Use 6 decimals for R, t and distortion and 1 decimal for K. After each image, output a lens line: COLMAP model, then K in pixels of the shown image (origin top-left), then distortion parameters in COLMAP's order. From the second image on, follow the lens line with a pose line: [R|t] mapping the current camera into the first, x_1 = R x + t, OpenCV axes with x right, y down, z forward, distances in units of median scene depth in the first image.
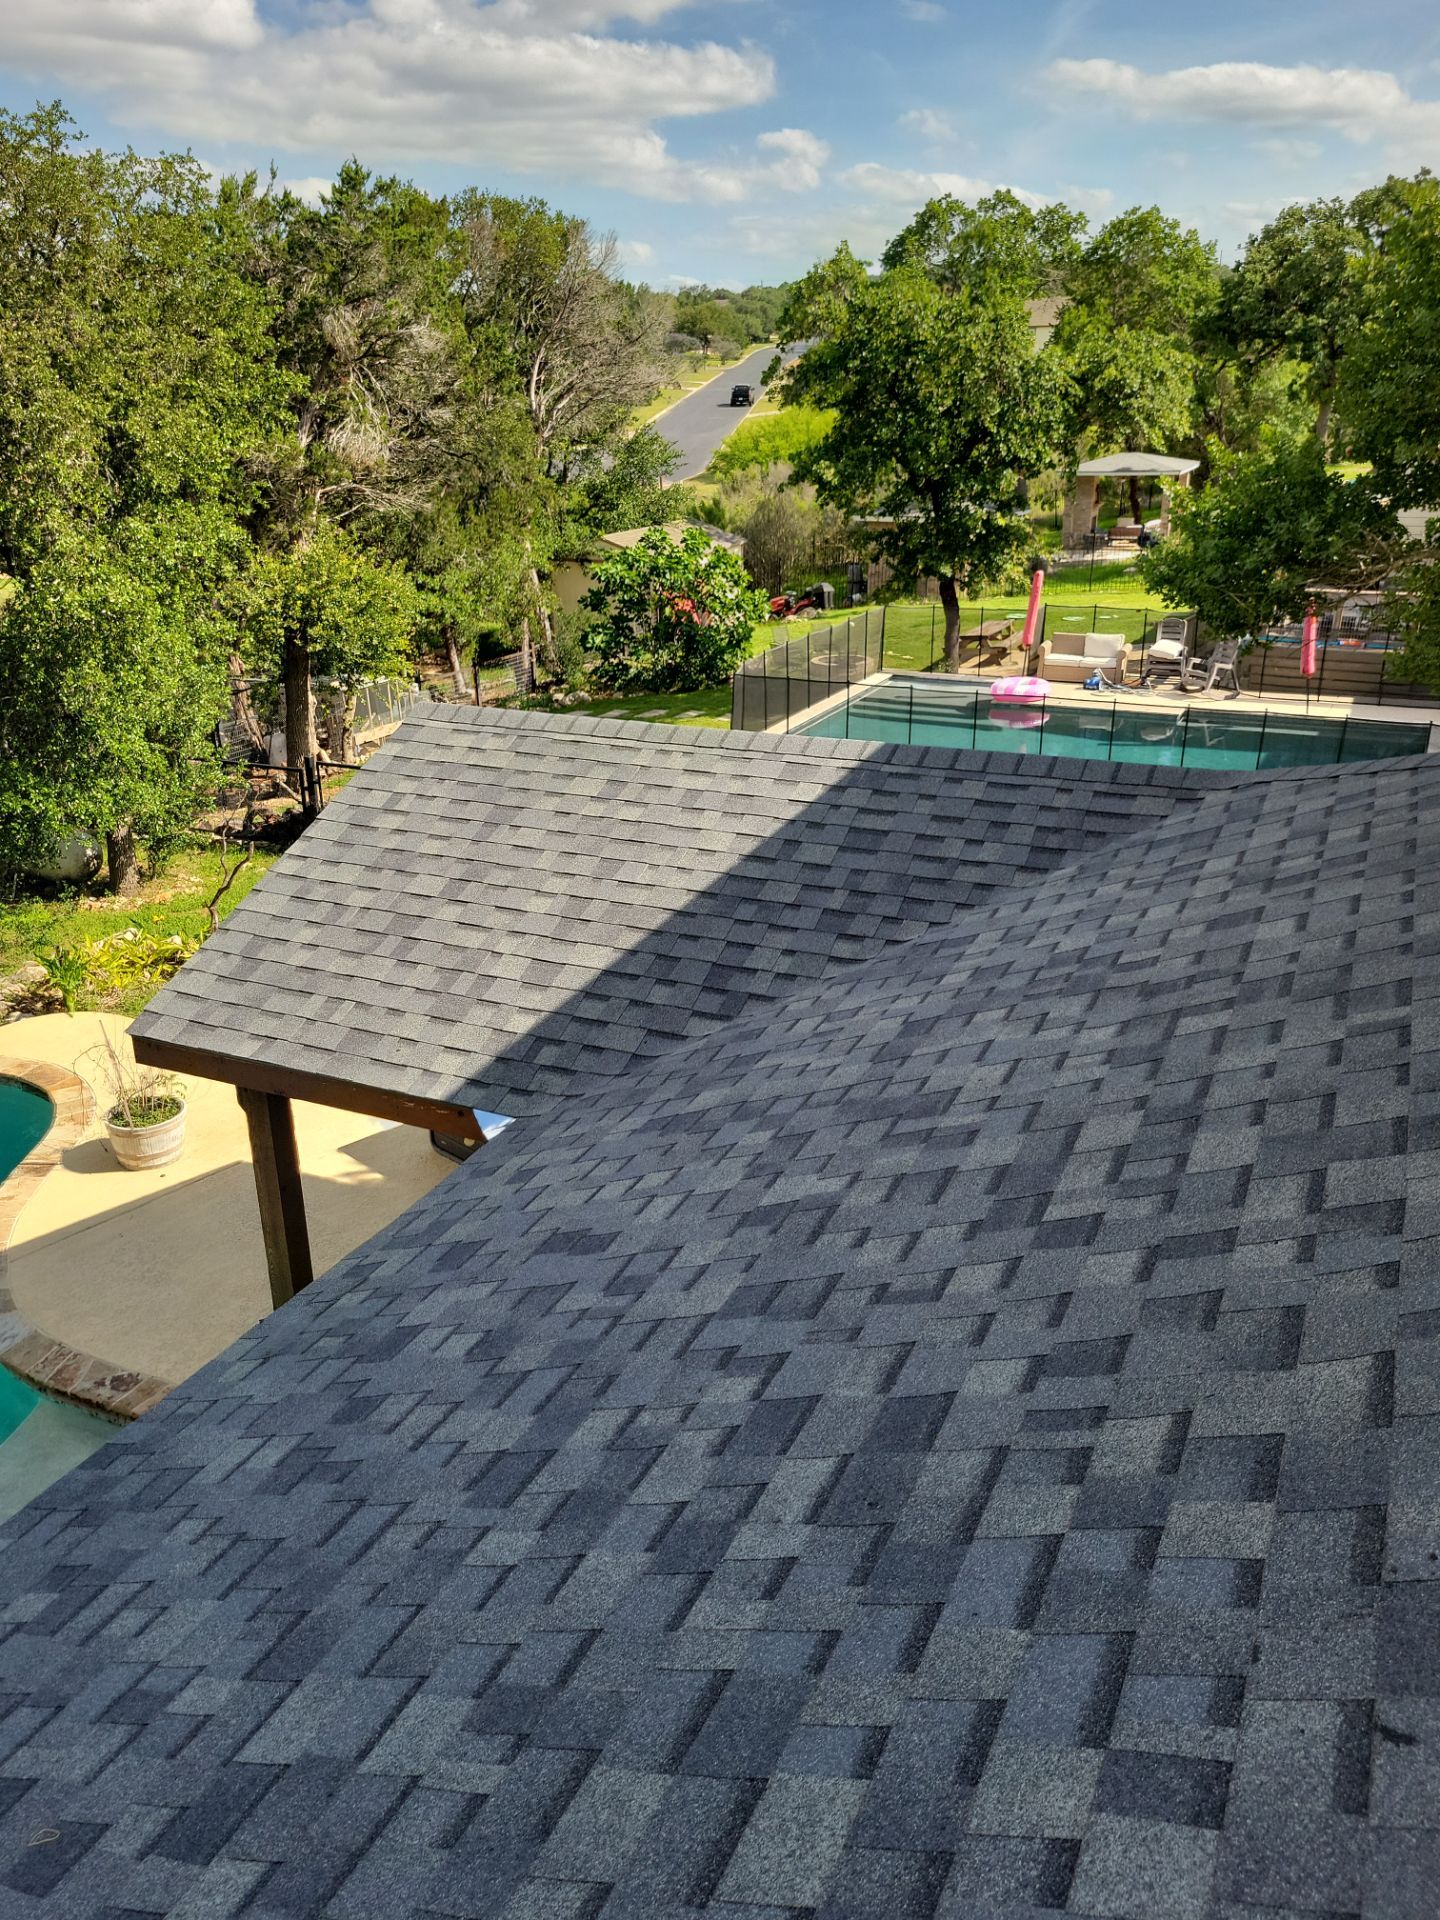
lens RADIAL K [[1477.8, 0, 709.3], [0, 1477.8, 965.3], [0, 0, 1]] dist [0.062600, -0.000788]
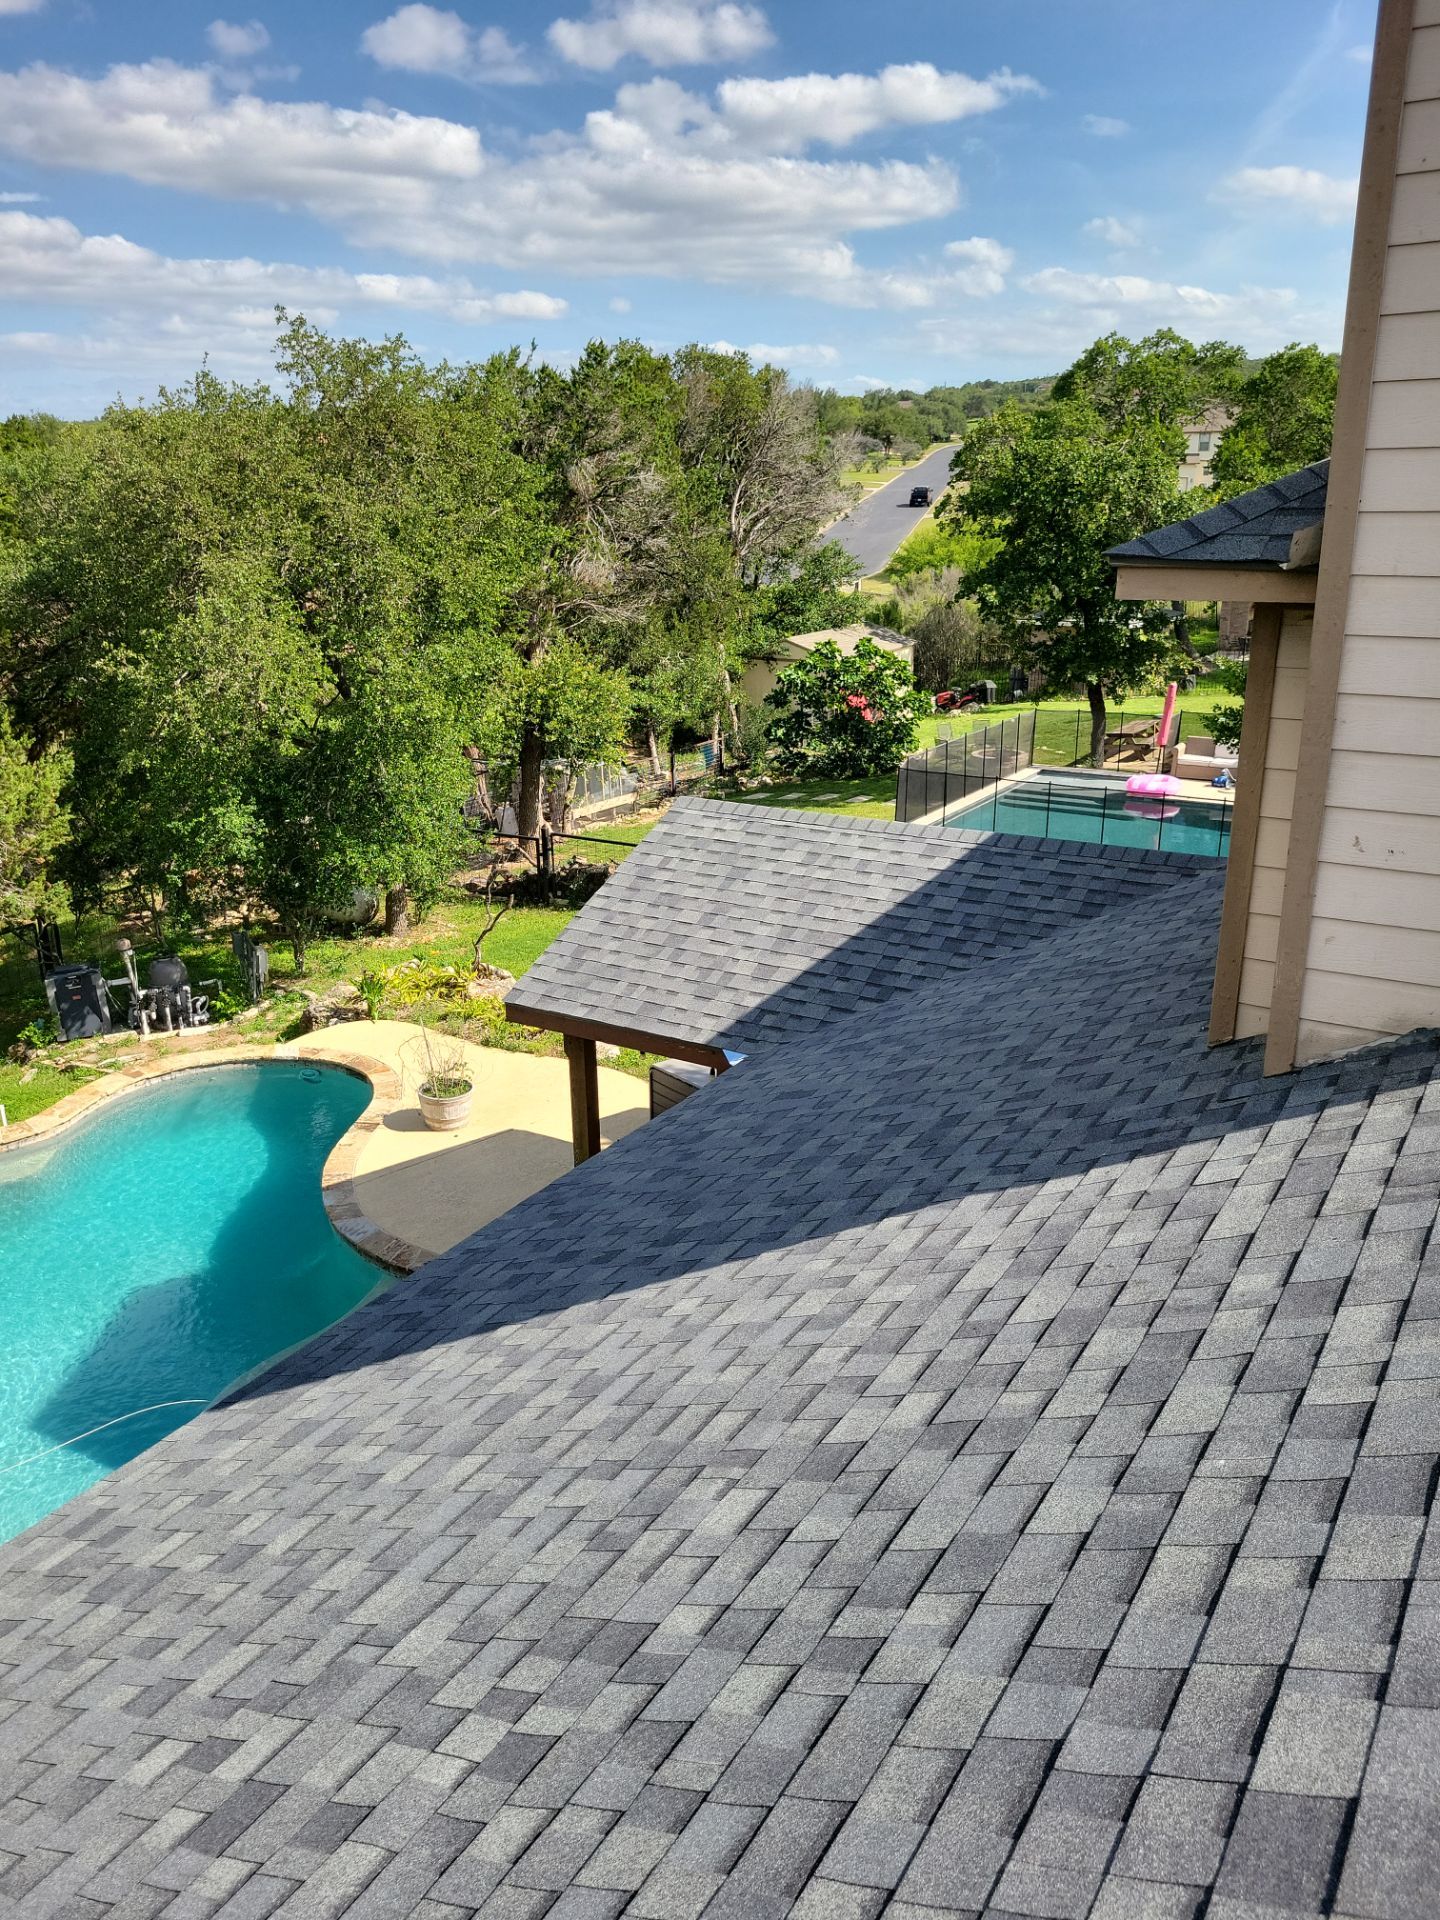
lens RADIAL K [[1430.5, 0, 683.0], [0, 1430.5, 988.4], [0, 0, 1]] dist [0.041594, -0.026291]
pose [[0.990898, 0.039979, -0.128540, -0.000443], [-0.043997, 0.998623, -0.028570, 0.018526], [0.127221, 0.033966, 0.991293, -0.139666]]
